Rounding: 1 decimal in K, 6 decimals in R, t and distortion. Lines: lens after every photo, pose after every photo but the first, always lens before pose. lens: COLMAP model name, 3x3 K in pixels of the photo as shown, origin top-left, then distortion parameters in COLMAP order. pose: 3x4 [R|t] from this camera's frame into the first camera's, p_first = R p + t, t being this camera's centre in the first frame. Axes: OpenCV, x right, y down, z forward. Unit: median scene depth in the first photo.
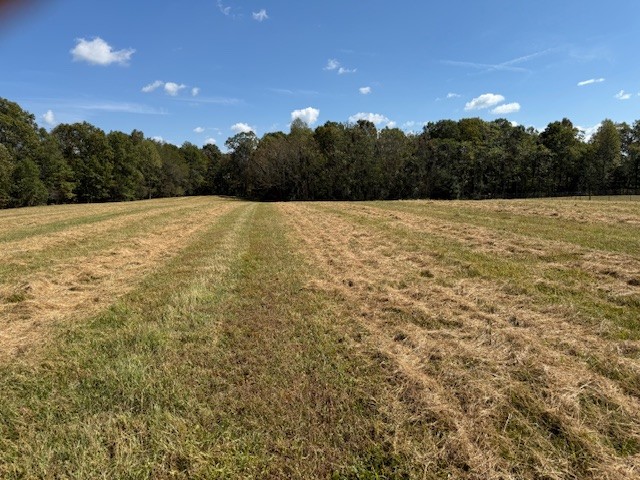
lens RADIAL K [[433.5, 0, 320.6], [0, 433.5, 242.5], [0, 0, 1]] dist [0.019715, -0.047928]
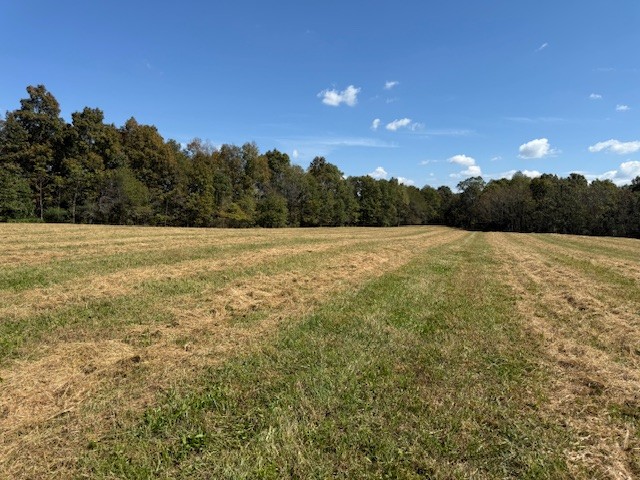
lens RADIAL K [[433.5, 0, 311.6], [0, 433.5, 246.2], [0, 0, 1]] dist [0.019715, -0.047928]
pose [[0.869515, 0.084682, -0.486594, 0.085957], [-0.112886, 0.993188, -0.028876, 0.060395], [0.480834, 0.080038, 0.873151, -0.576631]]
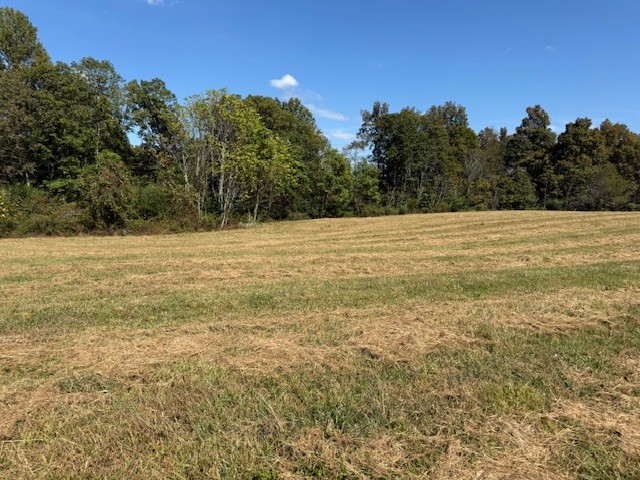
lens RADIAL K [[447.0, 0, 316.6], [0, 447.0, 242.2], [0, 0, 1]] dist [0.008091, -0.020286]
pose [[0.306462, 0.117872, -0.944557, 0.138742], [-0.138448, 0.987271, 0.078283, 0.124145], [0.941761, 0.106781, 0.318880, -1.031166]]
